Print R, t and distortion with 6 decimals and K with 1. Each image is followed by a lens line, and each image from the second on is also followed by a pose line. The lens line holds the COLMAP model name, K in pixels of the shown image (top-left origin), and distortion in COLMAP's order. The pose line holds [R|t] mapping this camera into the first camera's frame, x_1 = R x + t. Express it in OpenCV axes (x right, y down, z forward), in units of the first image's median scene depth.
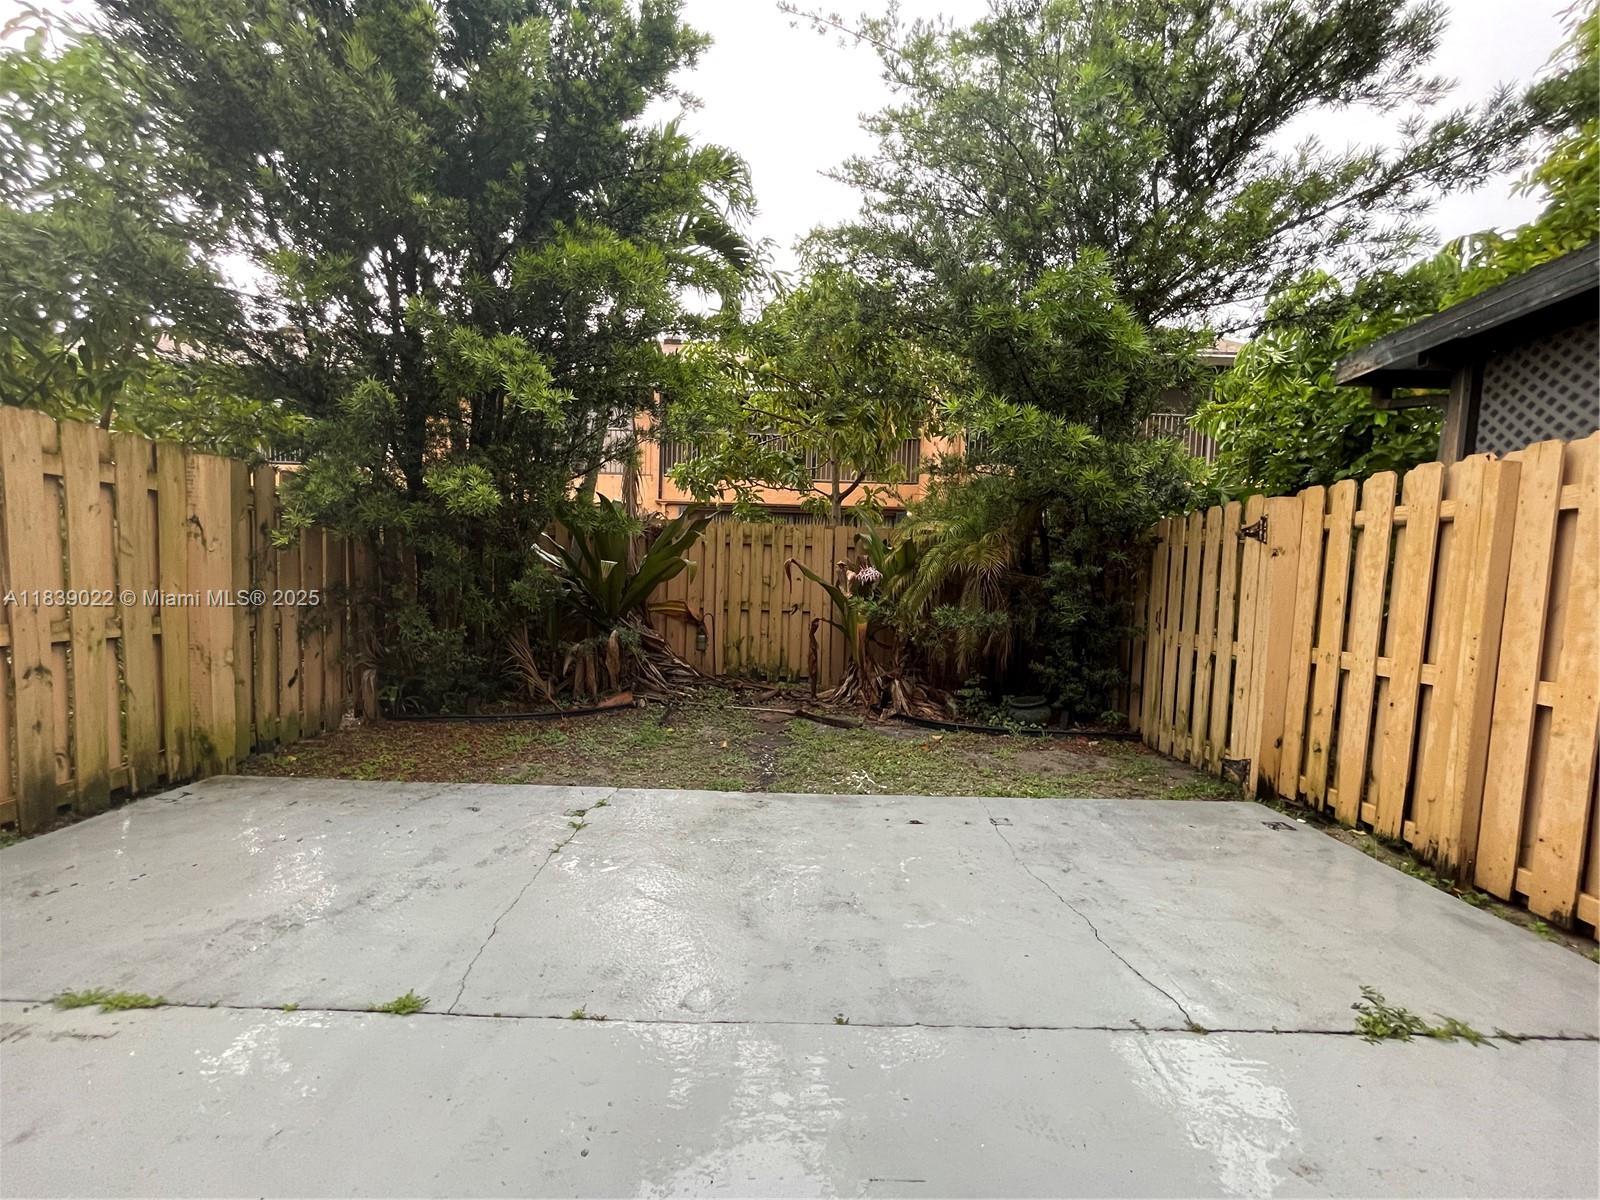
lens RADIAL K [[636.9, 0, 806.6], [0, 636.9, 618.2], [0, 0, 1]] dist [-0.002219, 0.000000]
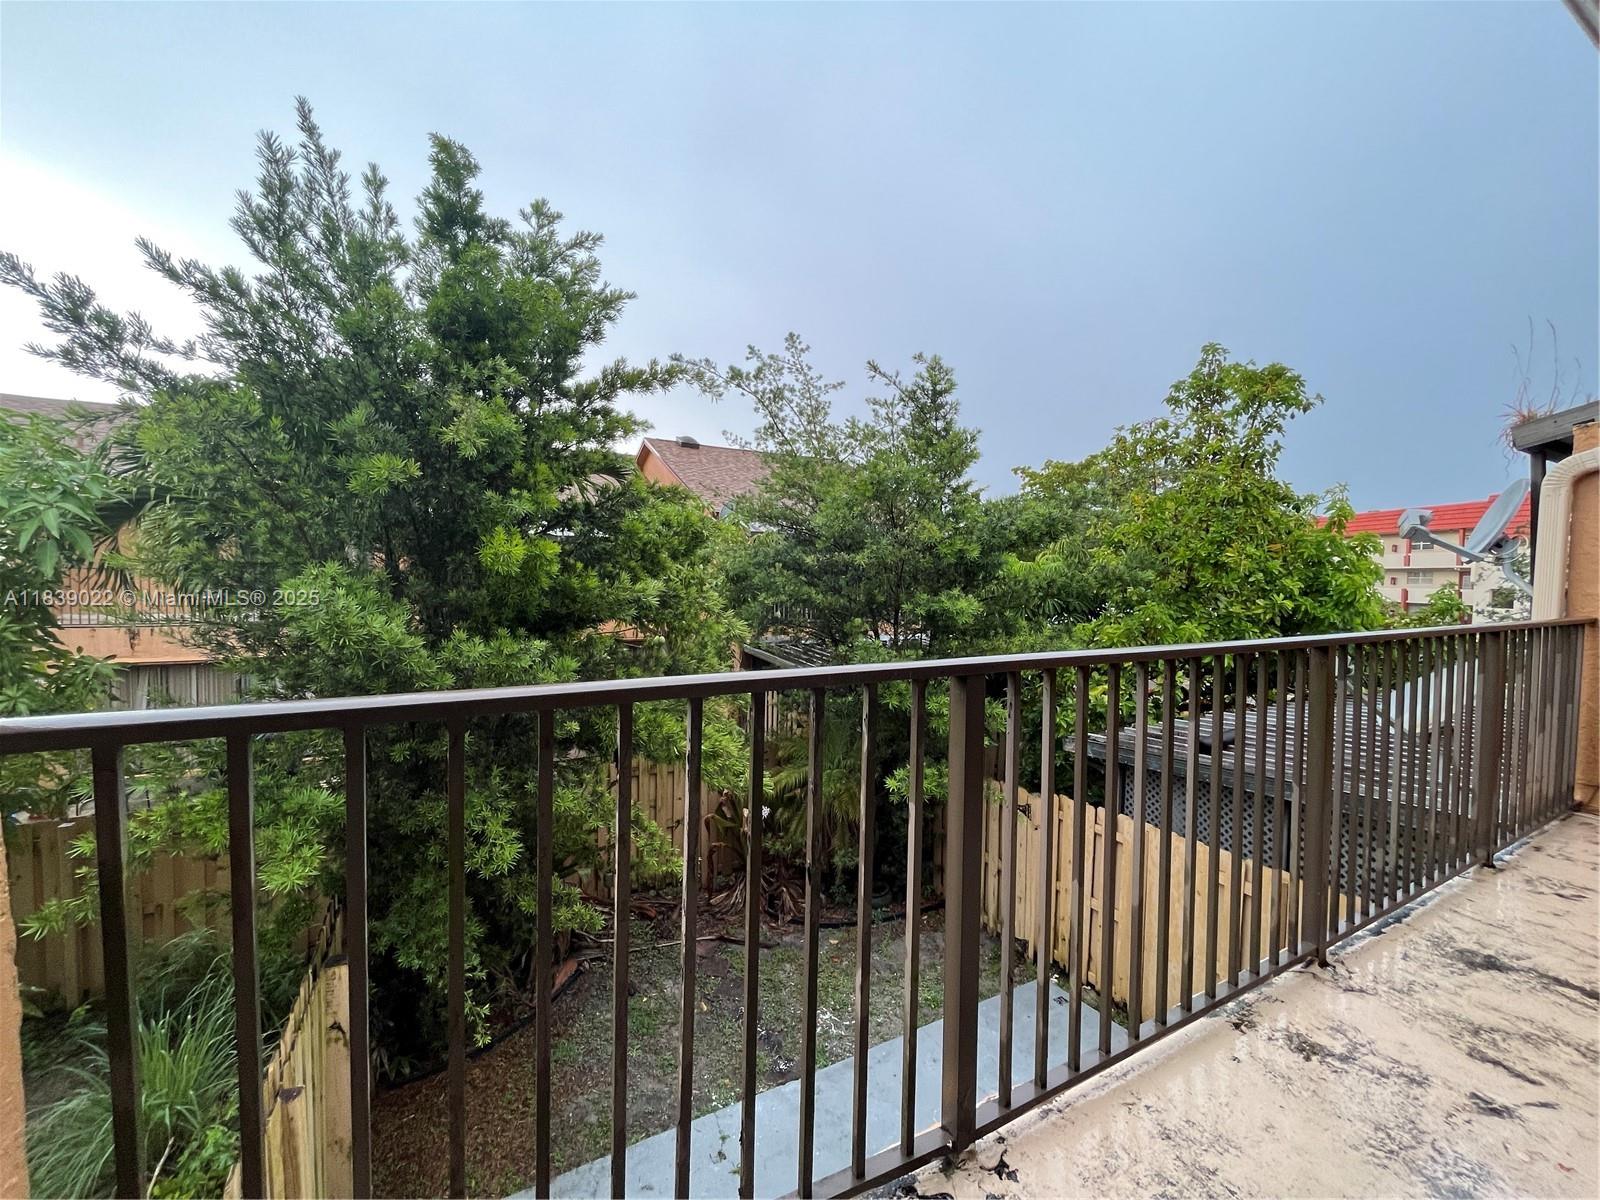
lens RADIAL K [[636.9, 0, 806.6], [0, 636.9, 618.2], [0, 0, 1]] dist [-0.002219, 0.000000]
pose [[0.878433, -0.037811, 0.476367, -0.594529], [0.047249, 0.998852, -0.007847, -0.626311], [-0.475524, 0.029401, 0.879211, -0.262164]]
